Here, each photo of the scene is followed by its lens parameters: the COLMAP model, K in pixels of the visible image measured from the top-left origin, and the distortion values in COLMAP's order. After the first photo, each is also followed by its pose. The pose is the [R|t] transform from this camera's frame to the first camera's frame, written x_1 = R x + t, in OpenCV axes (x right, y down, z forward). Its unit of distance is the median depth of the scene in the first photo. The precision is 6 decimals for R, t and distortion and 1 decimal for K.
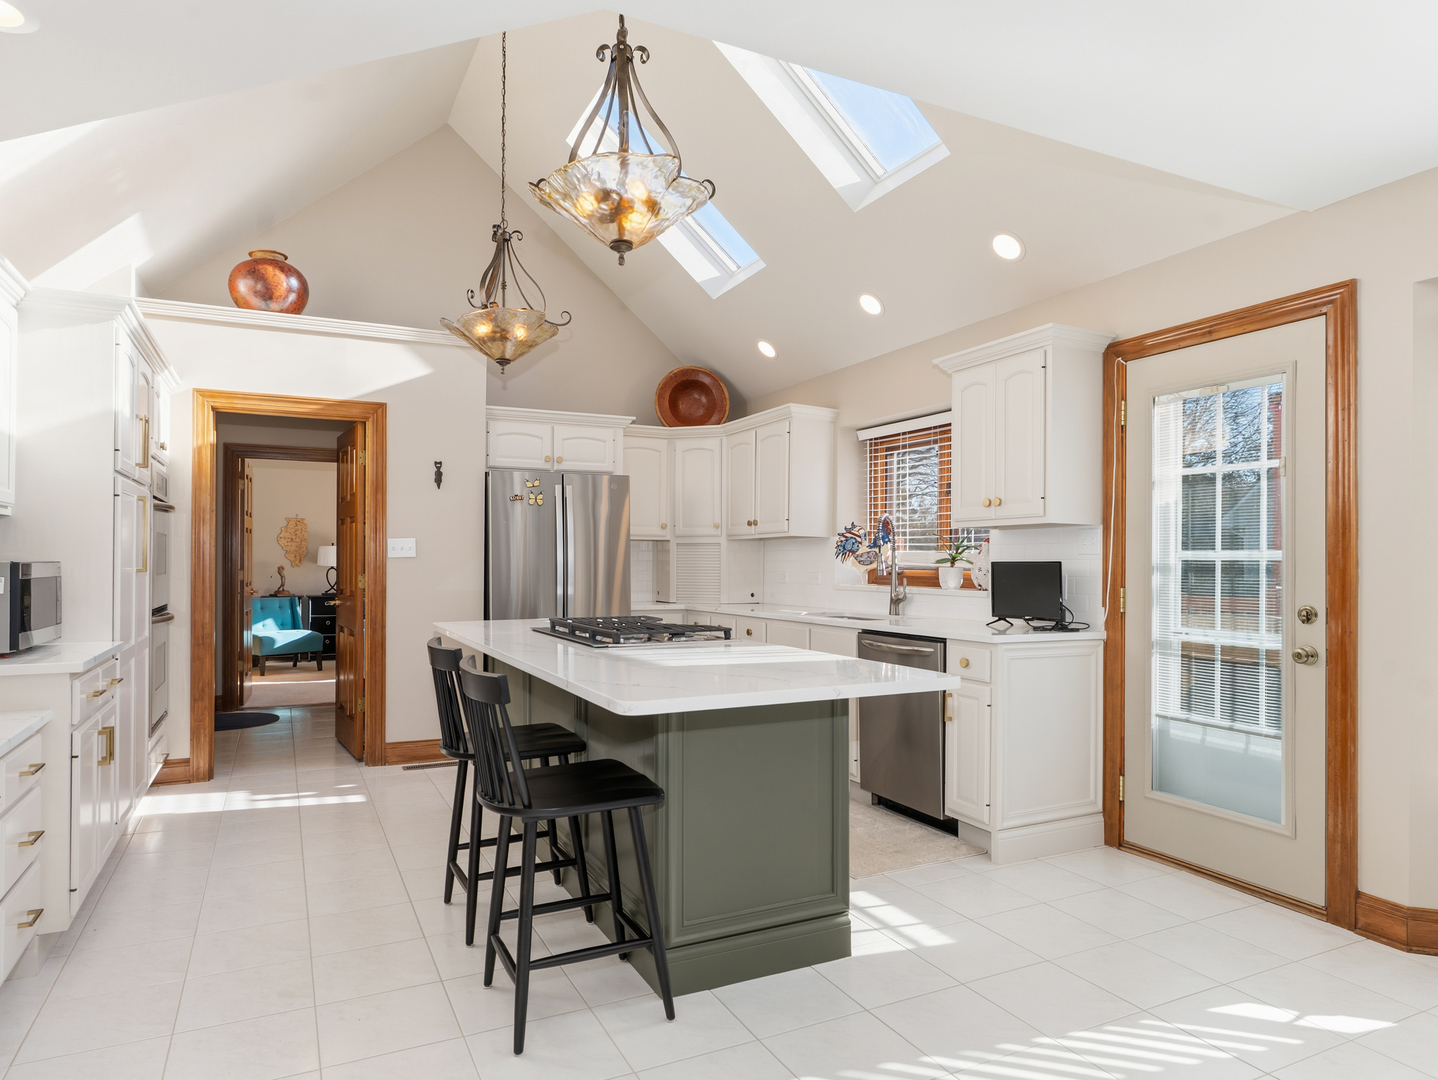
lens RADIAL K [[897.3, 0, 719.0], [0, 897.3, 540.0], [0, 0, 1]] dist [0.001393, 0.000160]
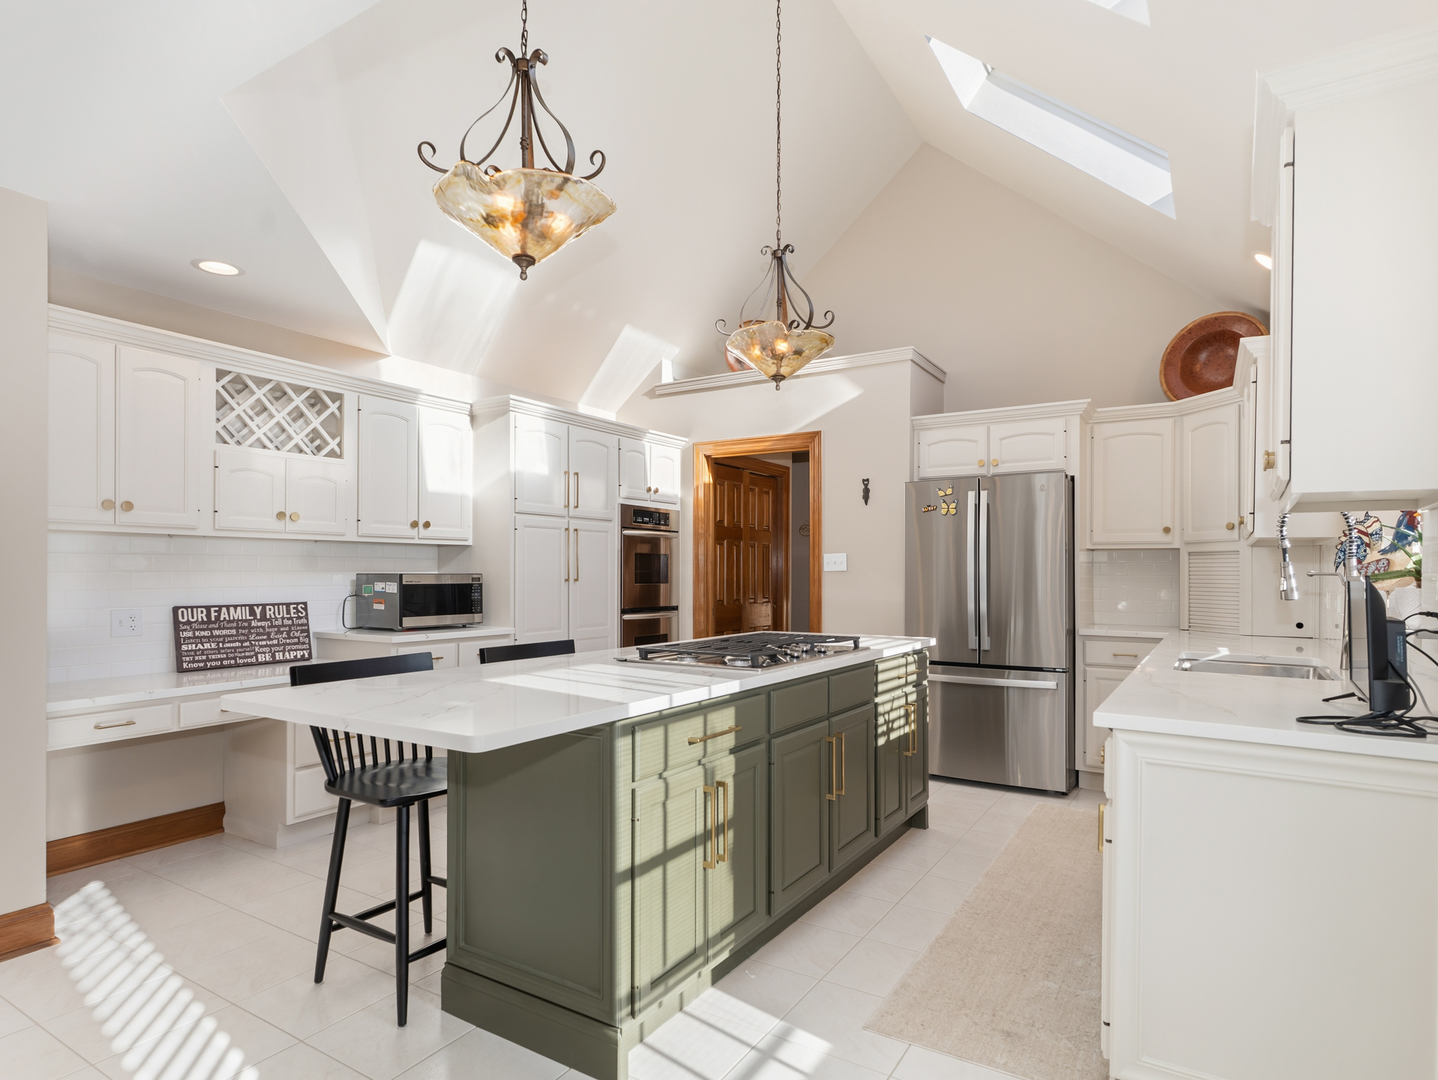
lens RADIAL K [[797.2, 0, 727.0], [0, 797.2, 545.4], [0, 0, 1]] dist [-0.004005, 0.001901]
pose [[0.530942, -0.030281, -0.846867, 0.378949], [0.016591, 0.999541, -0.025339, 0.009760], [0.847246, -0.000597, 0.531201, 0.379462]]
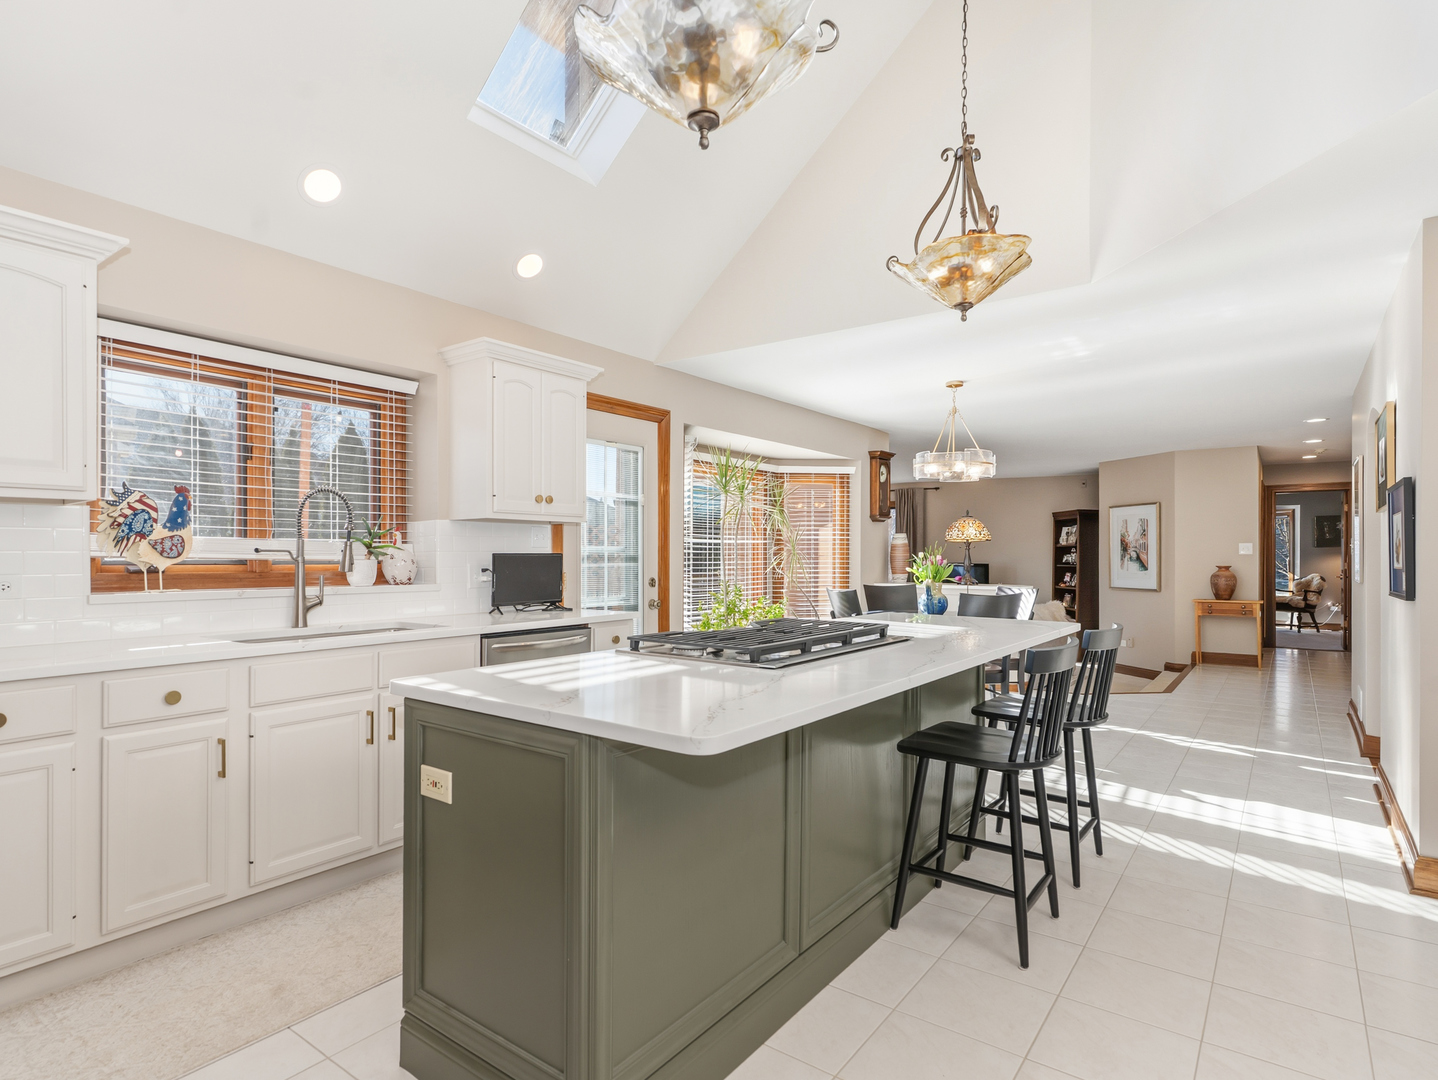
lens RADIAL K [[772.6, 0, 719.0], [0, 772.6, 540.0], [0, 0, 1]] dist [0.000838, 0.001814]
pose [[-0.460034, 0.017249, 0.887734, -0.465900], [-0.020096, 0.999353, -0.029831, 0.023838], [-0.887674, -0.031563, -0.459390, 0.917527]]
